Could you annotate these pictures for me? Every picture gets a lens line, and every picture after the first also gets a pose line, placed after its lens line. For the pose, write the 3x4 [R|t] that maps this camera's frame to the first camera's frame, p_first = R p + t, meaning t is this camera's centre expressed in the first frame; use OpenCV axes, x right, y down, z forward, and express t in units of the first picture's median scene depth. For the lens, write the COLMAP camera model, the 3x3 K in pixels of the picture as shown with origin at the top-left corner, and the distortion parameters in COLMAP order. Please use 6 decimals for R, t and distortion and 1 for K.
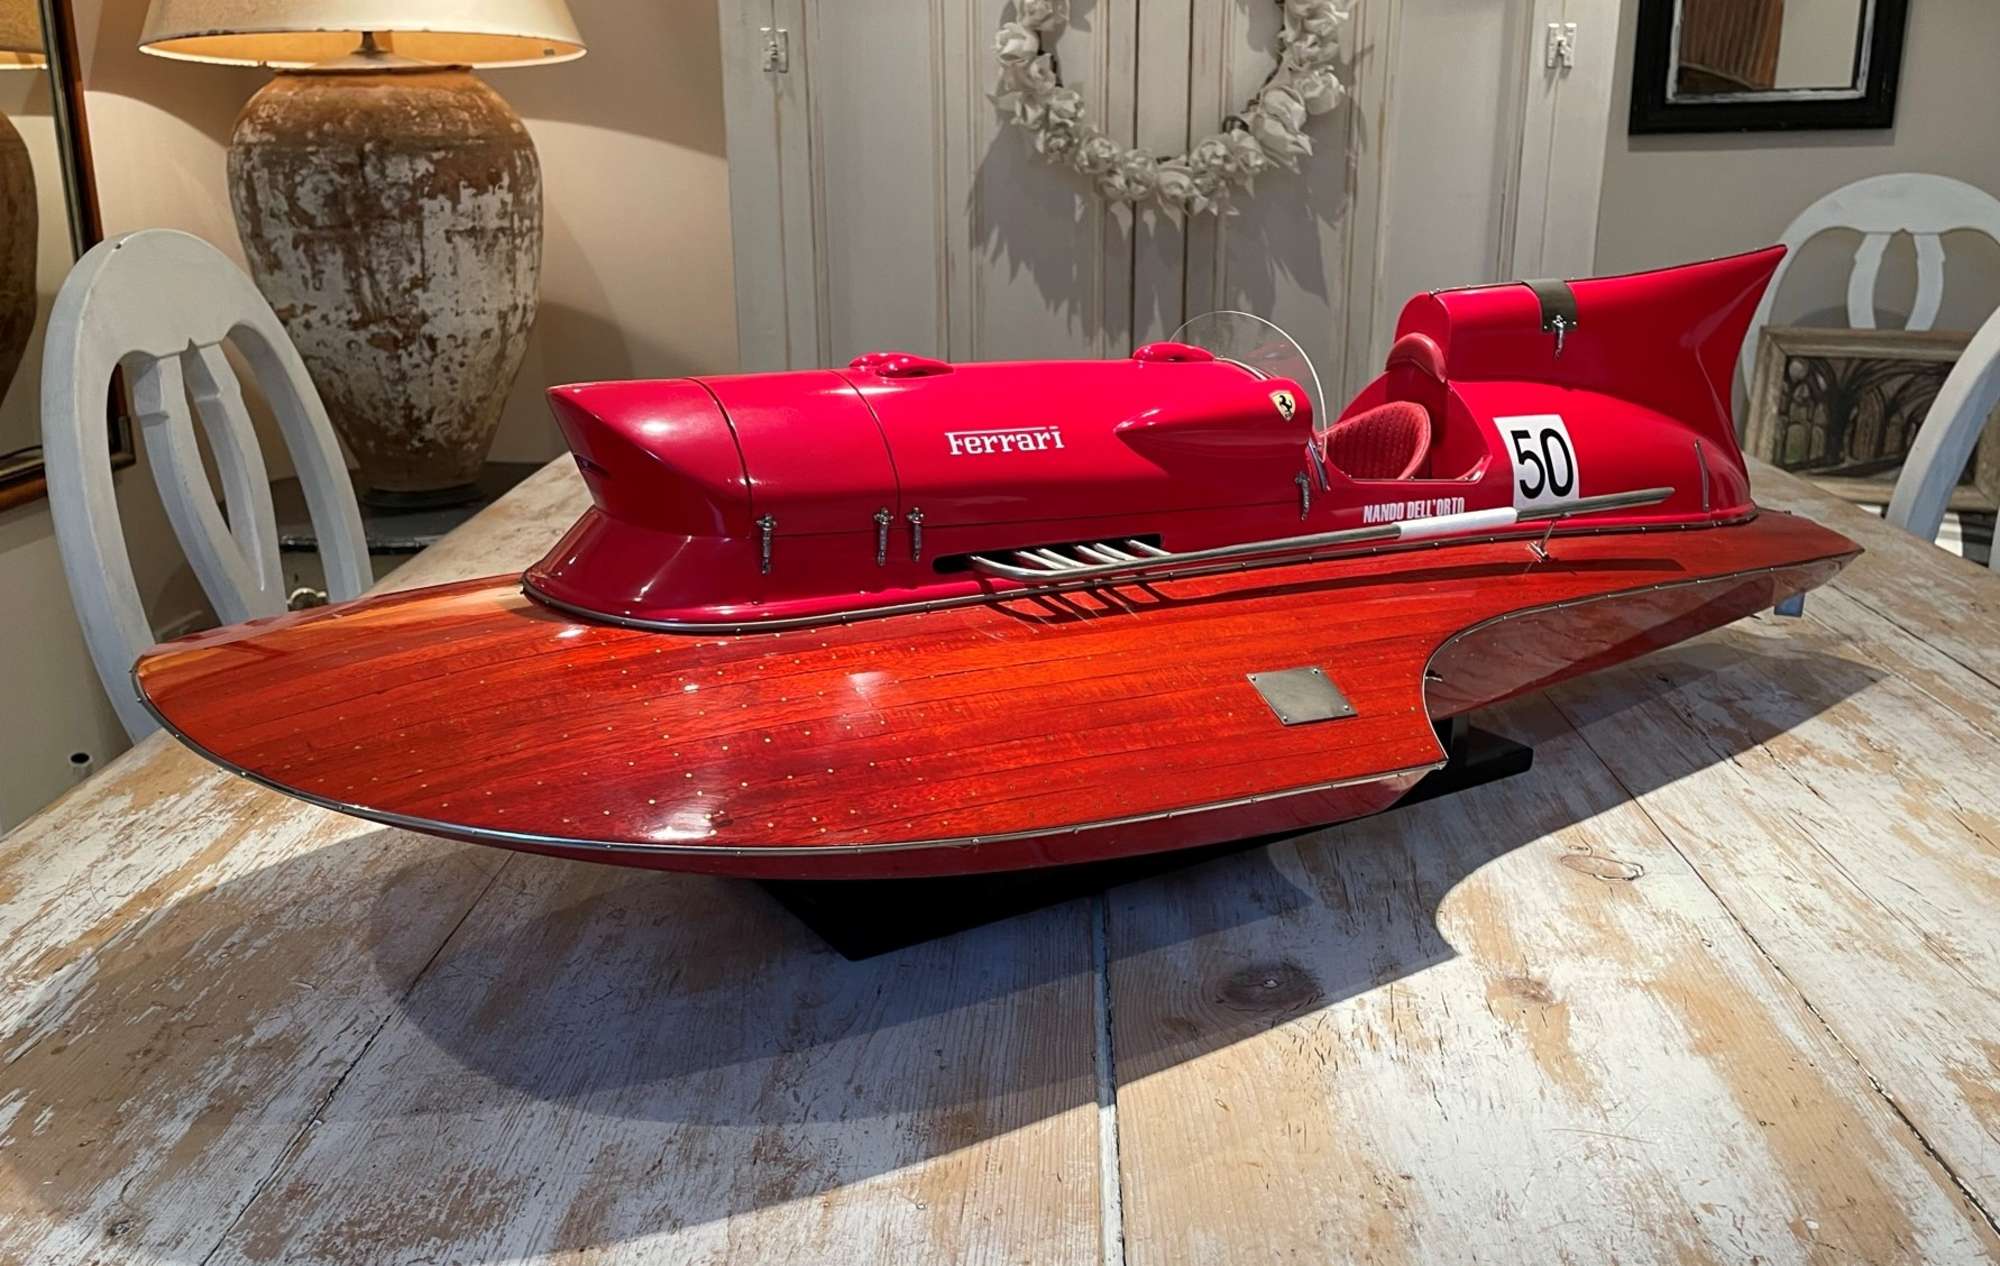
lens RADIAL K [[1734.9, 0, 1015.4], [0, 1734.9, 627.2], [0, 0, 1]] dist [0.080360, -0.108346]
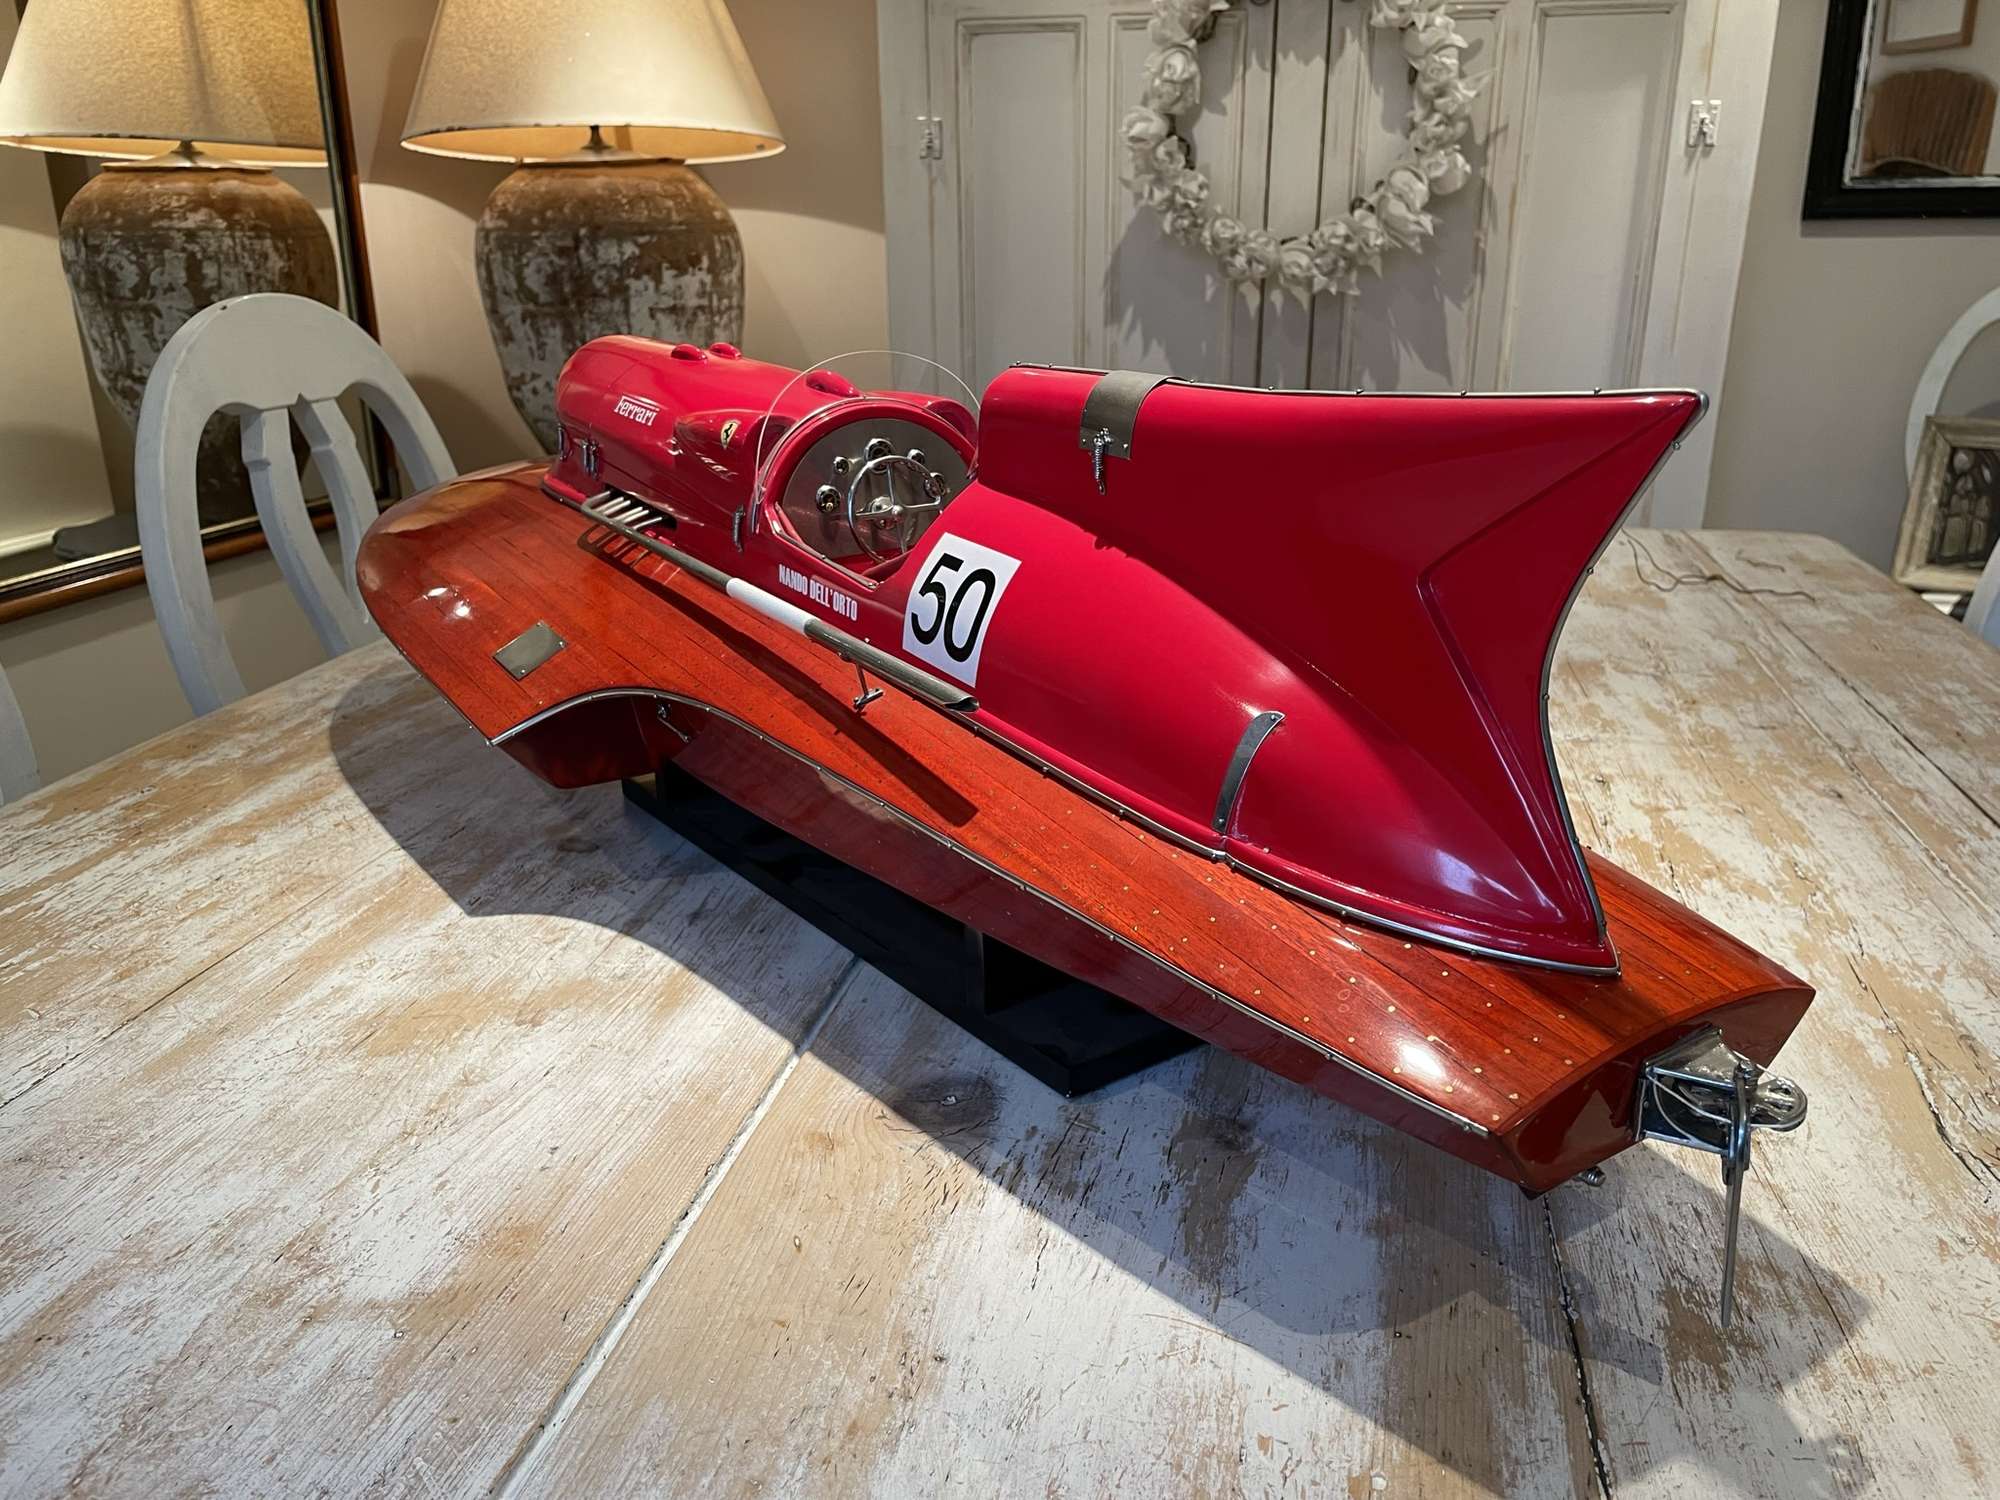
lens RADIAL K [[1518.1, 0, 1011.0], [0, 1518.1, 749.8], [0, 0, 1]] dist [0.075952, -0.105348]
pose [[0.984626, 0.054843, -0.165844, 0.092441], [-0.046624, 0.997503, 0.053052, -0.007493], [0.168340, -0.044504, 0.984724, 0.067689]]
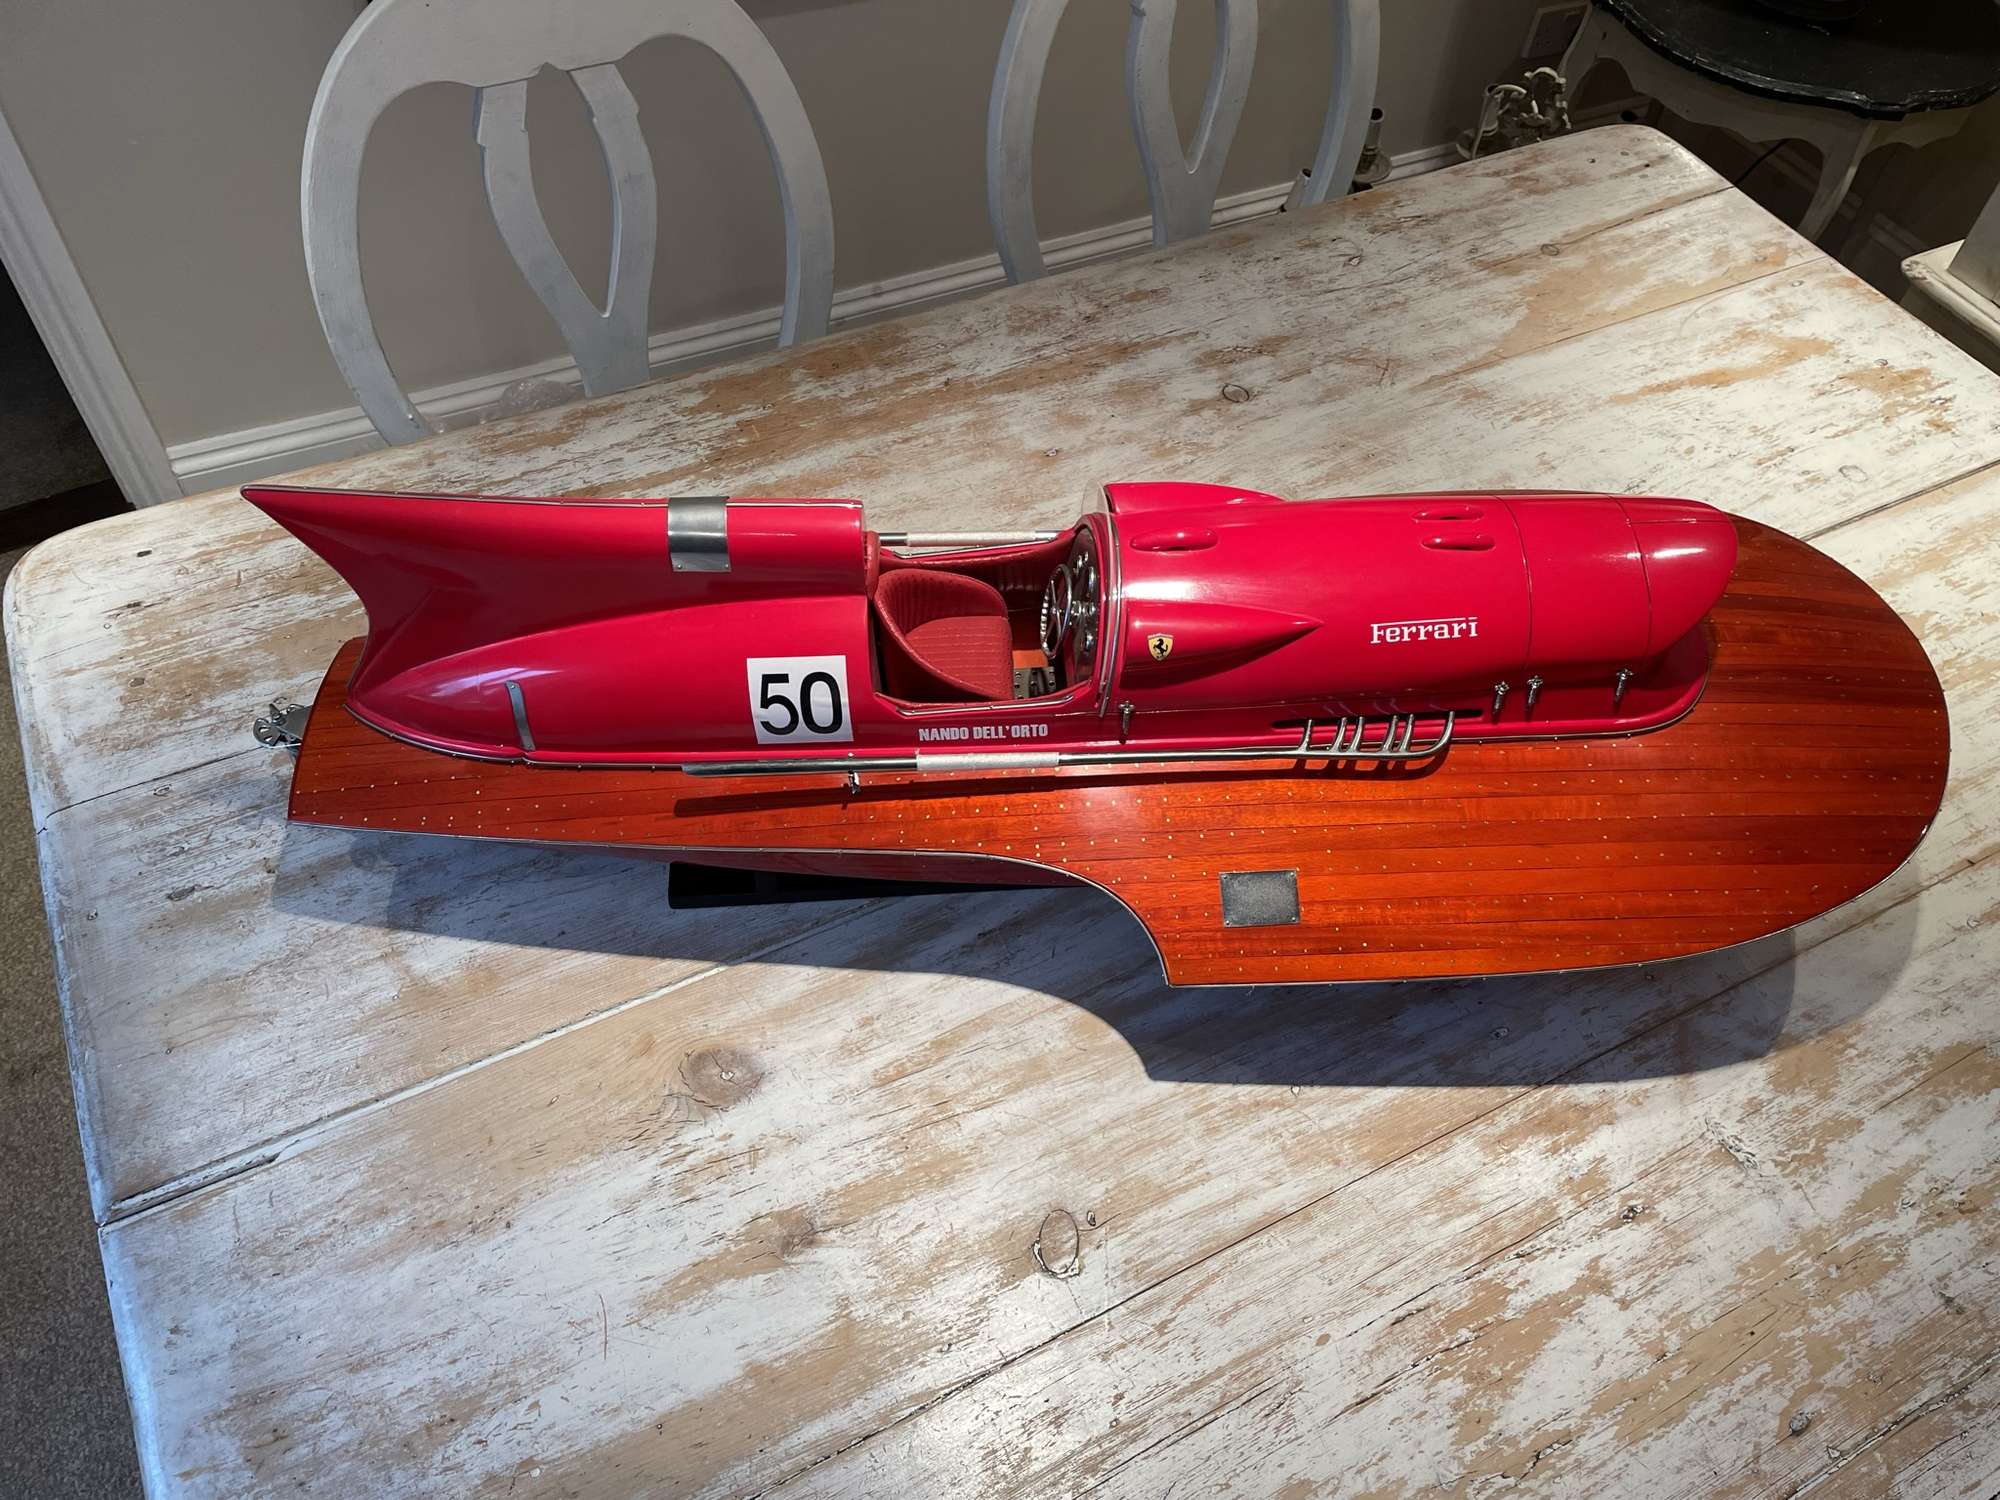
lens RADIAL K [[1513.8, 0, 1015.1], [0, 1513.8, 752.6], [0, 0, 1]] dist [0.084287, -0.113598]
pose [[0.487844, 0.700522, -0.520843, 0.217587], [-0.300898, 0.695039, 0.652978, -0.256064], [0.819432, -0.161830, 0.549856, 0.171791]]
